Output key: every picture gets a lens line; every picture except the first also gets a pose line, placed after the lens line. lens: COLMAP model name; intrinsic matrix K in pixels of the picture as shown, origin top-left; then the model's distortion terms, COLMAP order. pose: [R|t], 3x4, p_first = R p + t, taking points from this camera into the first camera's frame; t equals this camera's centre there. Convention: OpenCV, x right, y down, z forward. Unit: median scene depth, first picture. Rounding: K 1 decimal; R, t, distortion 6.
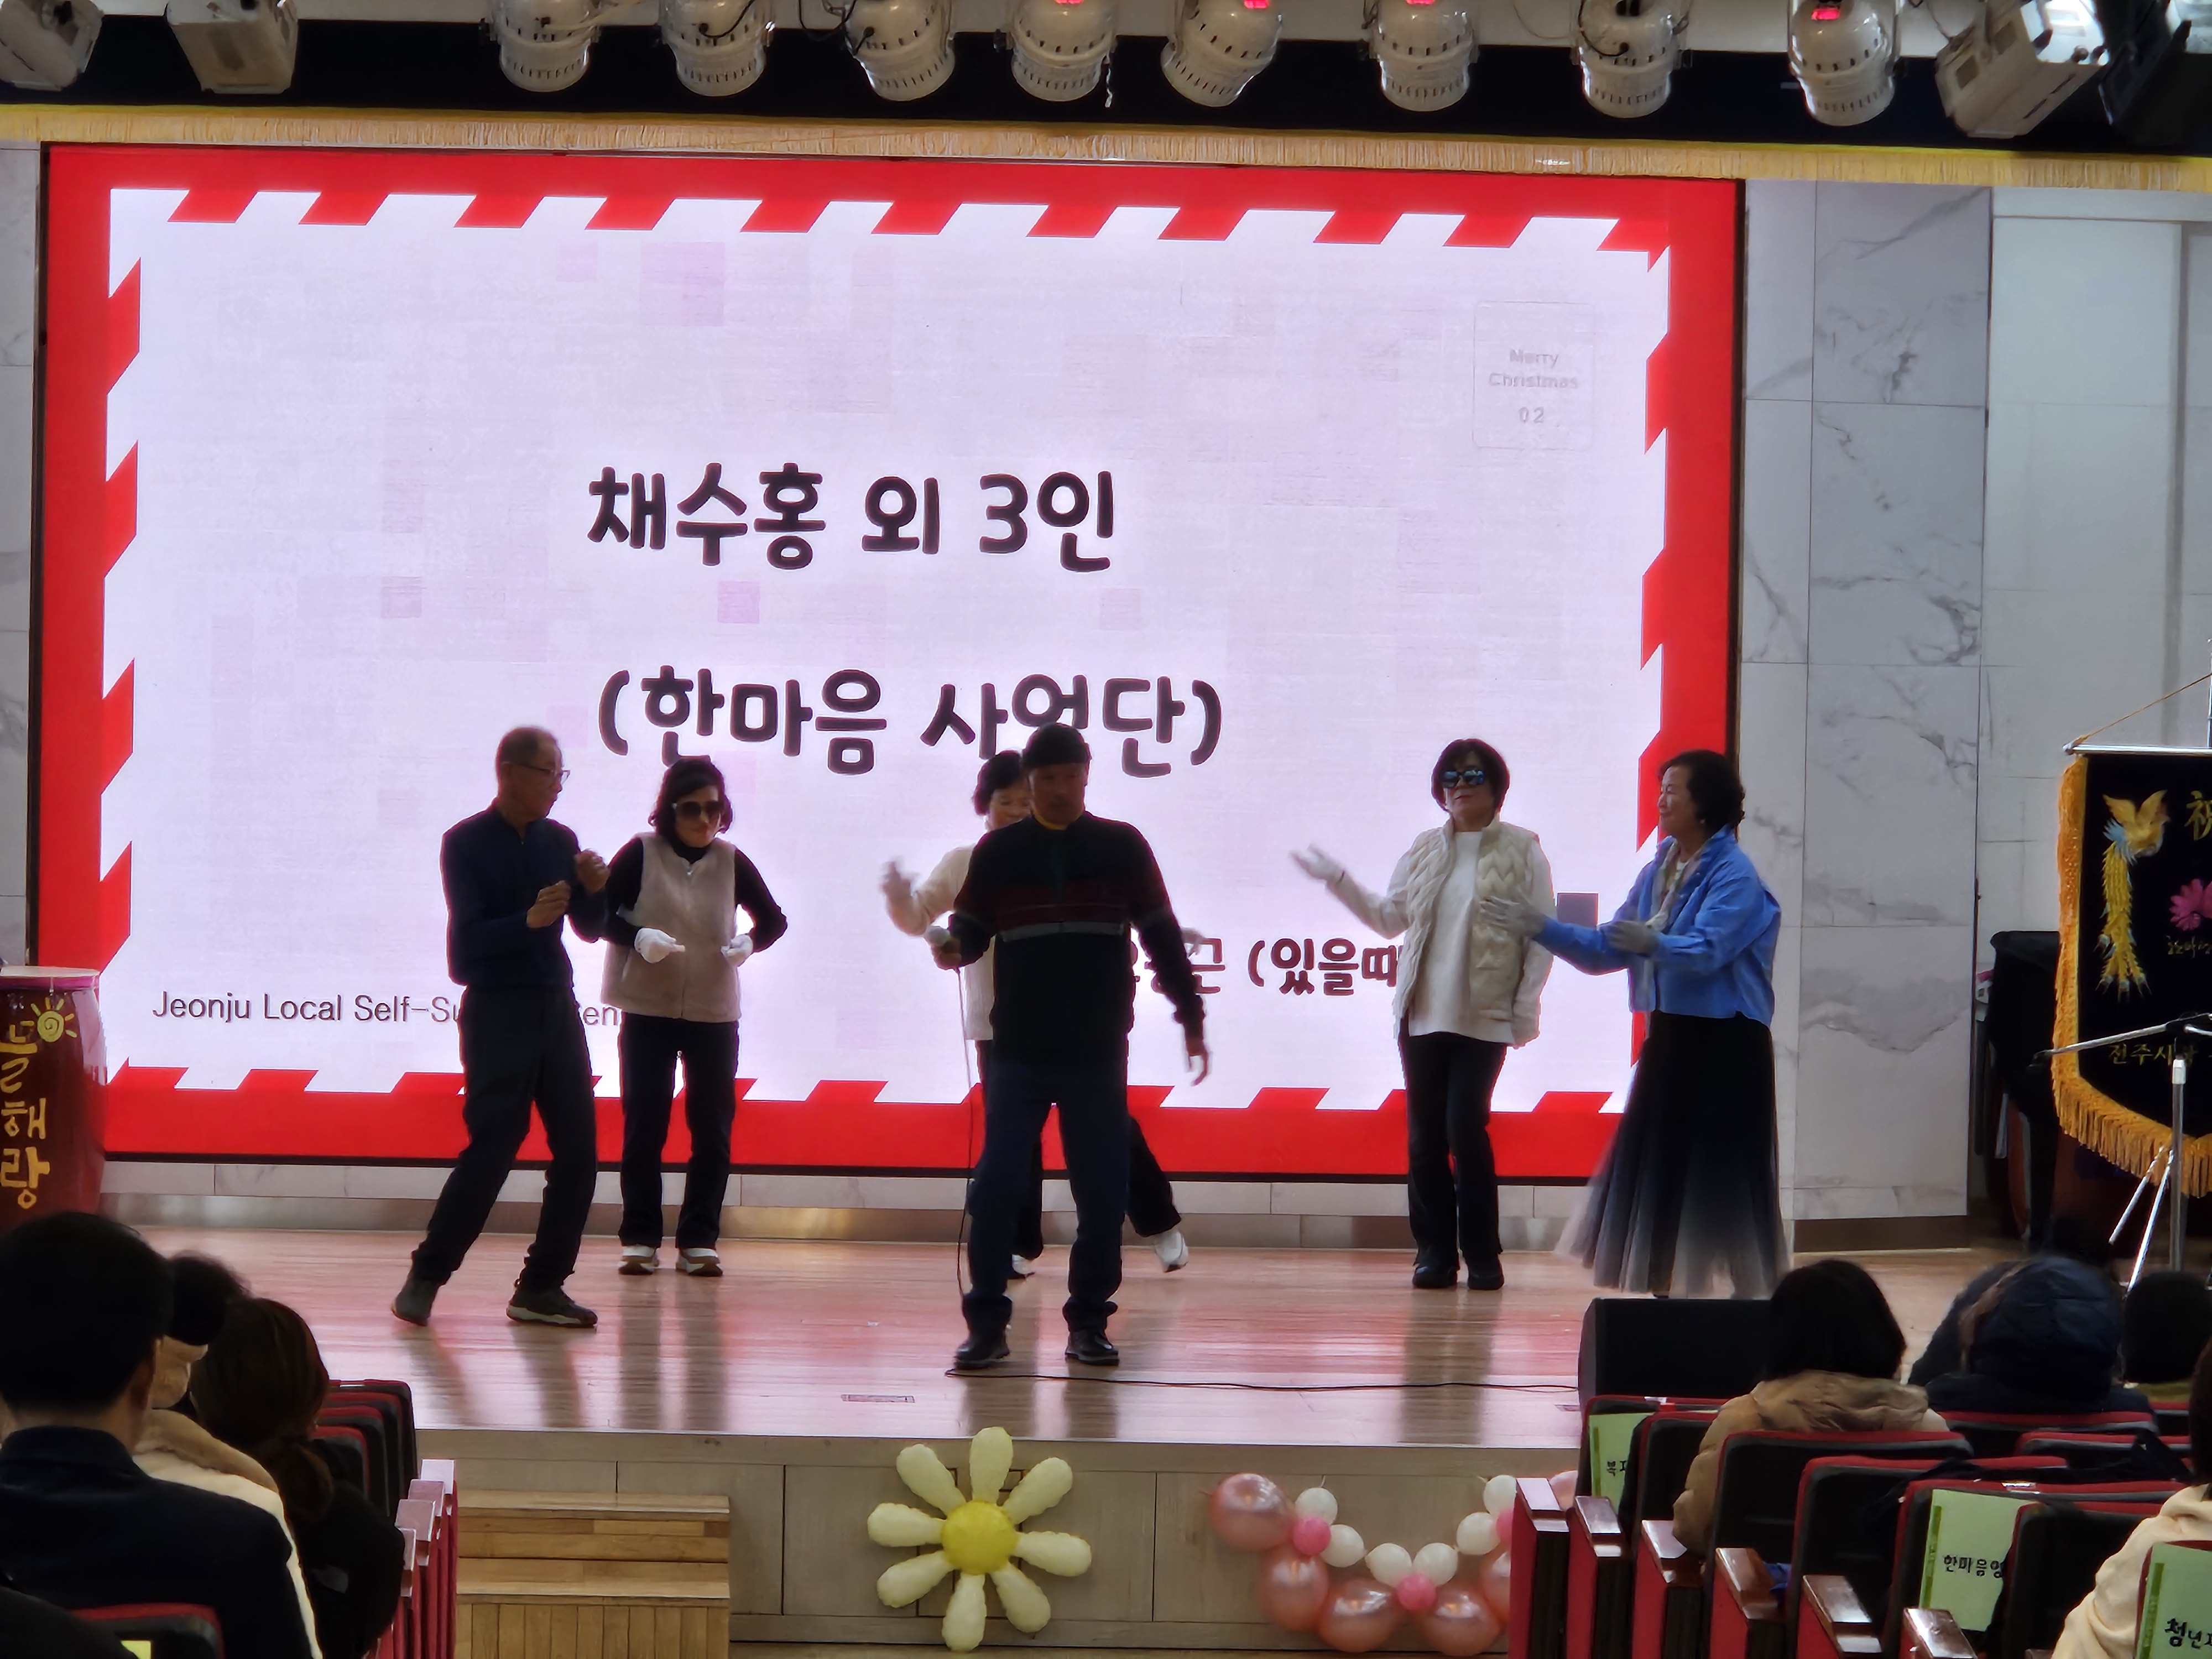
lens RADIAL K [[7940.8, 0, 1100.3], [0, 7940.8, 828.6], [0, 0, 1]] dist [-1.070992, 21.607175]
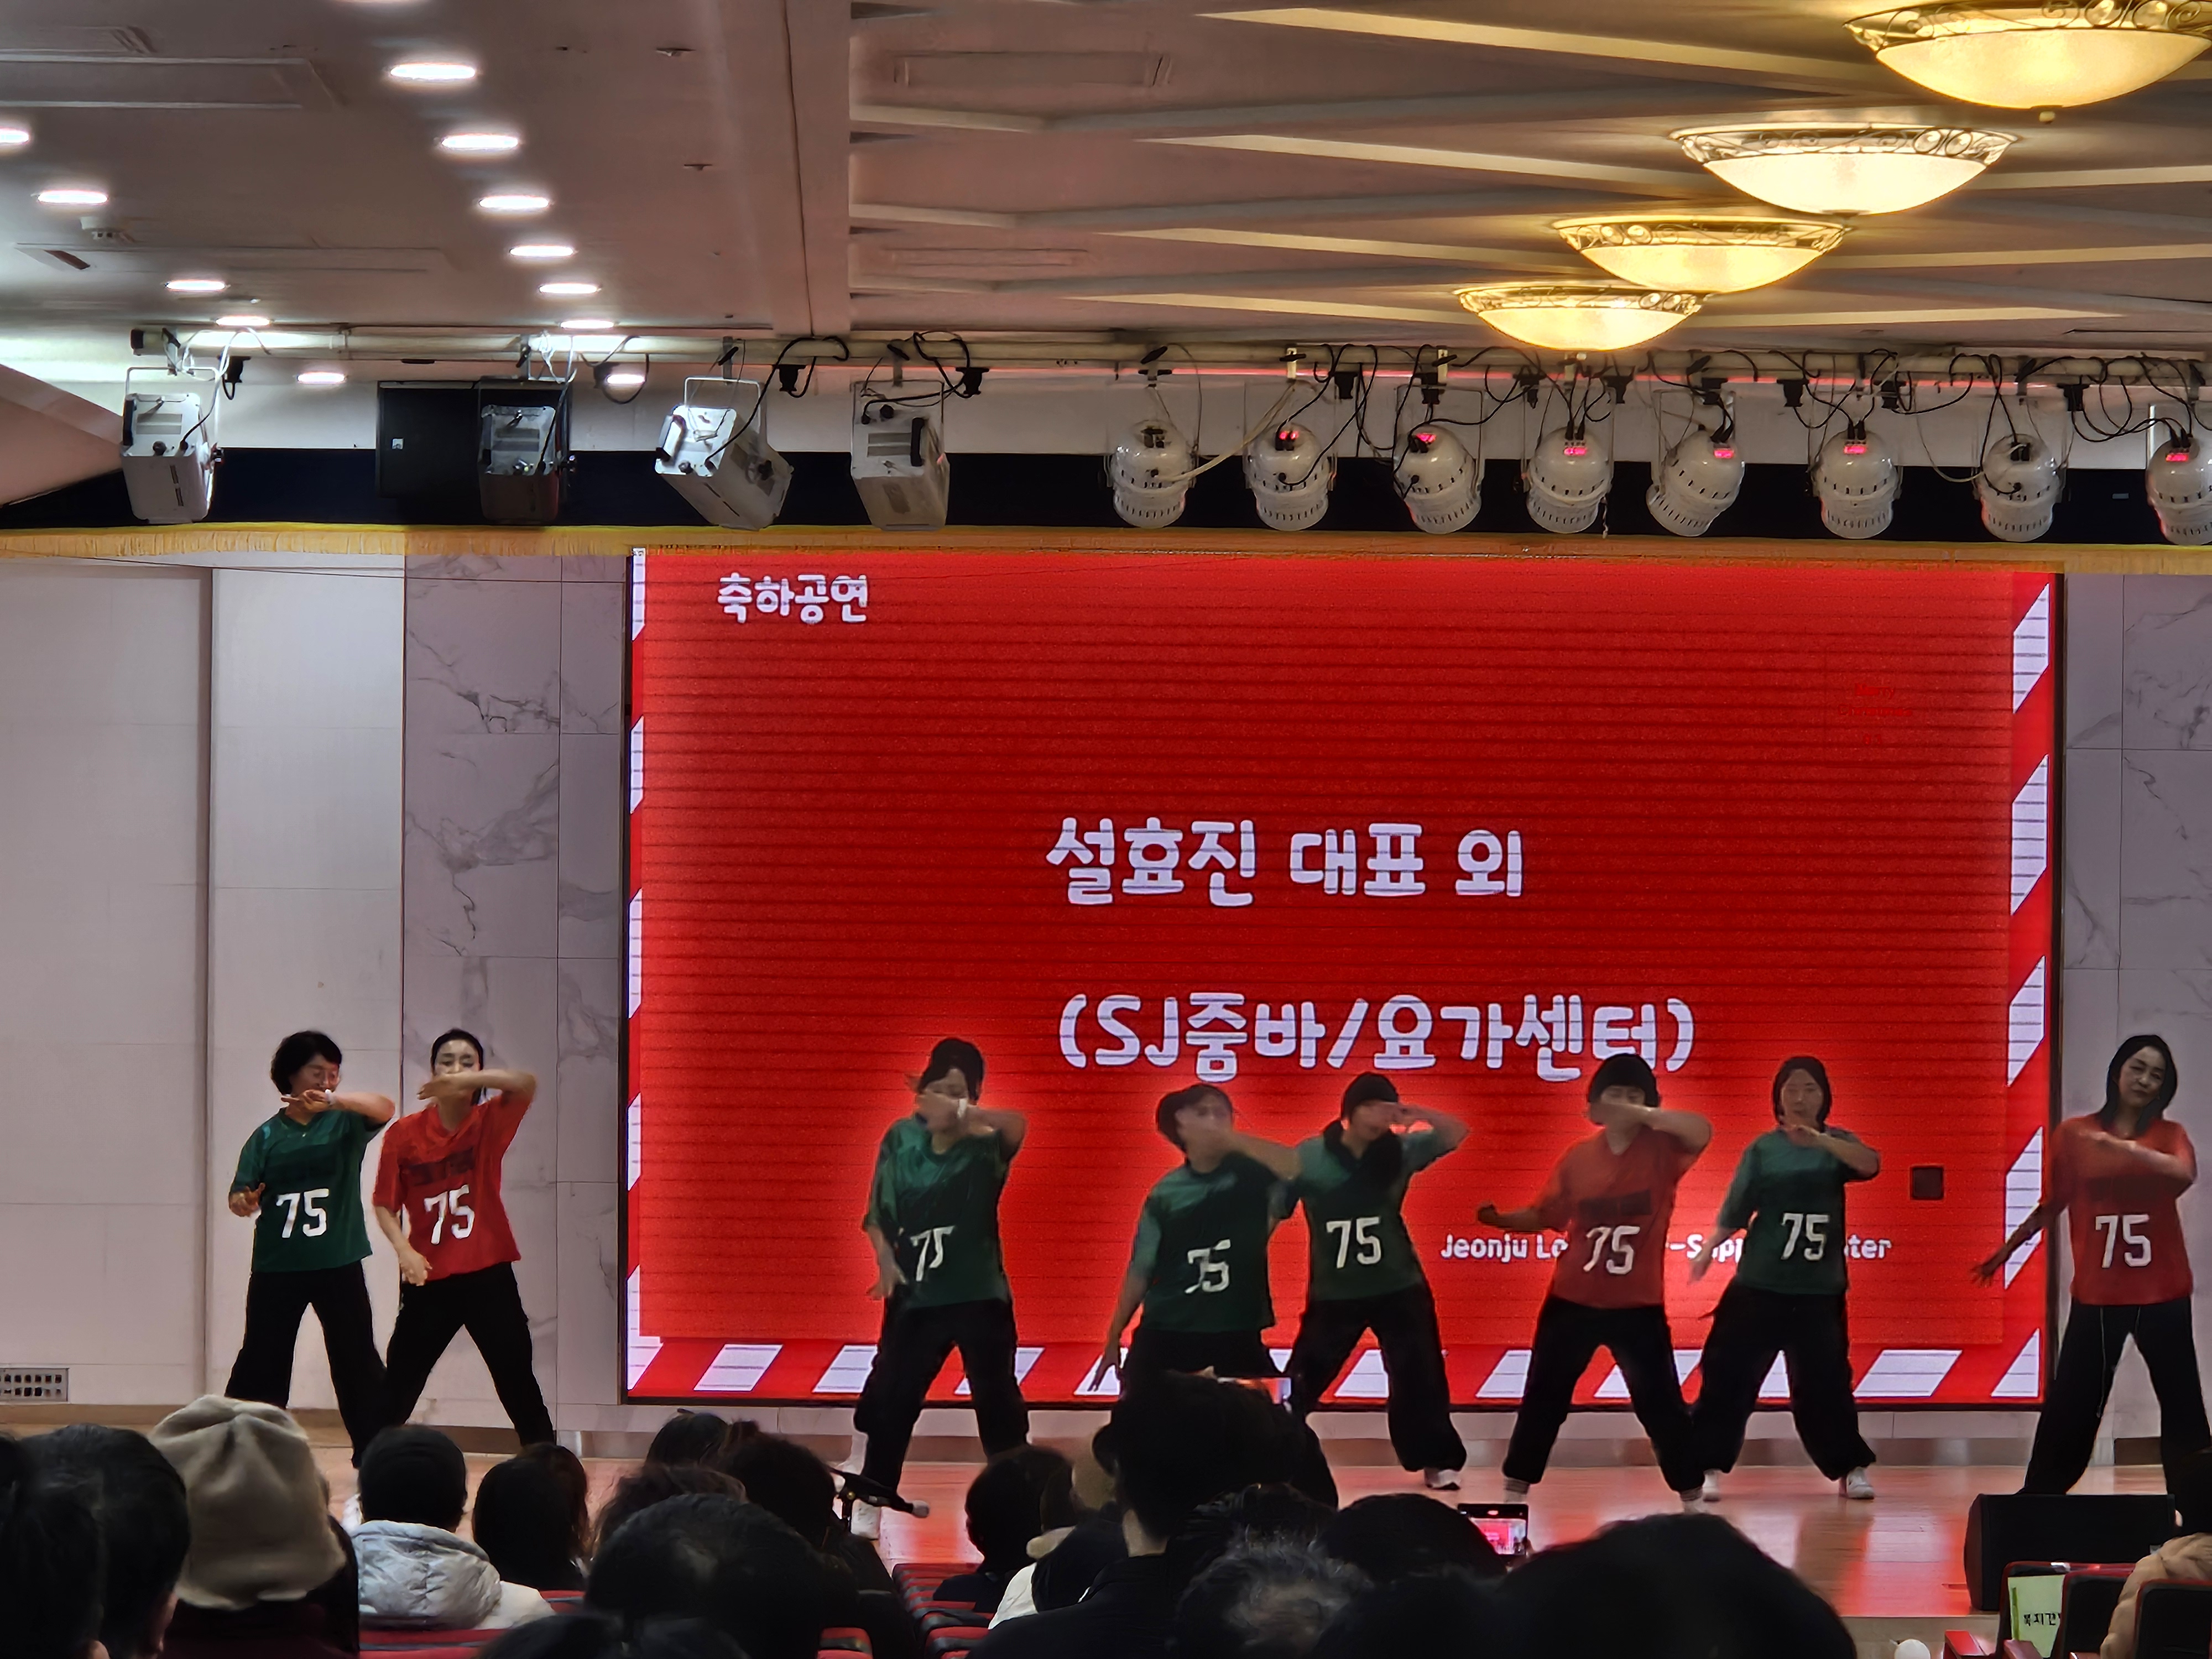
lens RADIAL K [[7634.0, 0, 1211.5], [0, 7634.0, 831.0], [0, 0, 1]] dist [-1.086660, 21.614644]
pose [[0.999870, -0.010877, -0.011913, -0.043051], [0.010425, 0.999245, -0.037424, -0.000994], [0.012312, 0.037295, 0.999228, -0.179735]]
